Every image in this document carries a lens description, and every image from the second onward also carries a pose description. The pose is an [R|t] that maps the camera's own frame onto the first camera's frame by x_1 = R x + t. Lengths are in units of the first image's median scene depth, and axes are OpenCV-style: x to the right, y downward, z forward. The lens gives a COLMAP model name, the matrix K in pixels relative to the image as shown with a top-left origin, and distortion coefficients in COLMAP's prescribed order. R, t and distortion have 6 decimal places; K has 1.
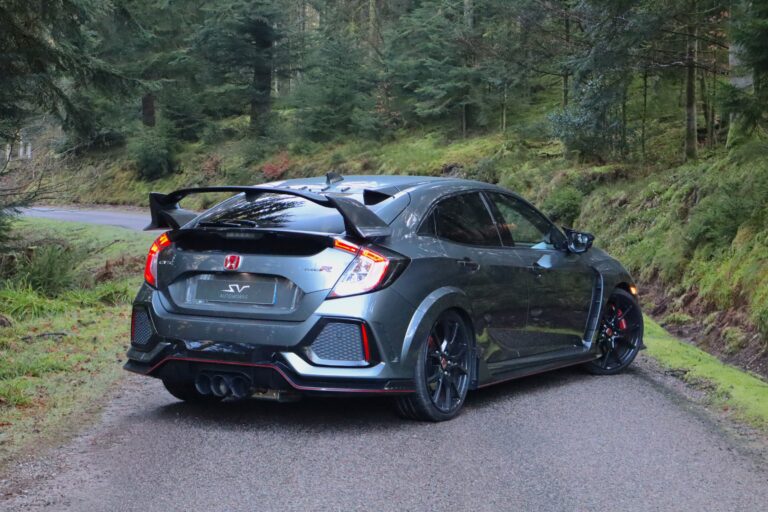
lens RADIAL K [[1449.4, 0, 384.2], [0, 1449.4, 259.4], [0, 0, 1]] dist [-0.008498, 0.000000]
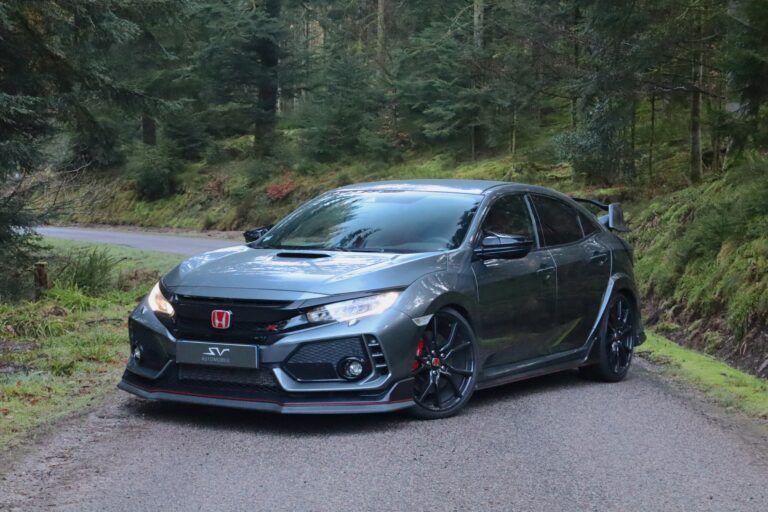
lens RADIAL K [[1539.6, 0, 384.6], [0, 1539.6, 254.6], [0, 0, 1]] dist [-0.008485, 0.000000]
pose [[0.999942, 0.010334, -0.002878, -0.002886], [-0.010396, 0.999690, -0.022611, 0.011764], [0.002643, 0.022639, 0.999740, -0.110291]]
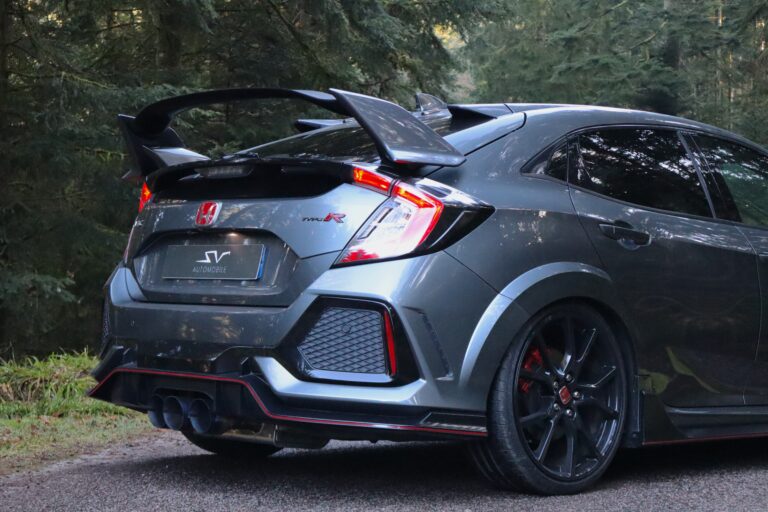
lens RADIAL K [[1539.6, 0, 381.7], [0, 1539.6, 257.4], [0, 0, 1]] dist [-0.008485, 0.000000]
pose [[0.958319, 0.005498, -0.285648, 0.059034], [-0.026847, 0.997124, -0.070878, 0.025237], [0.284437, 0.075593, 0.955710, 0.157558]]
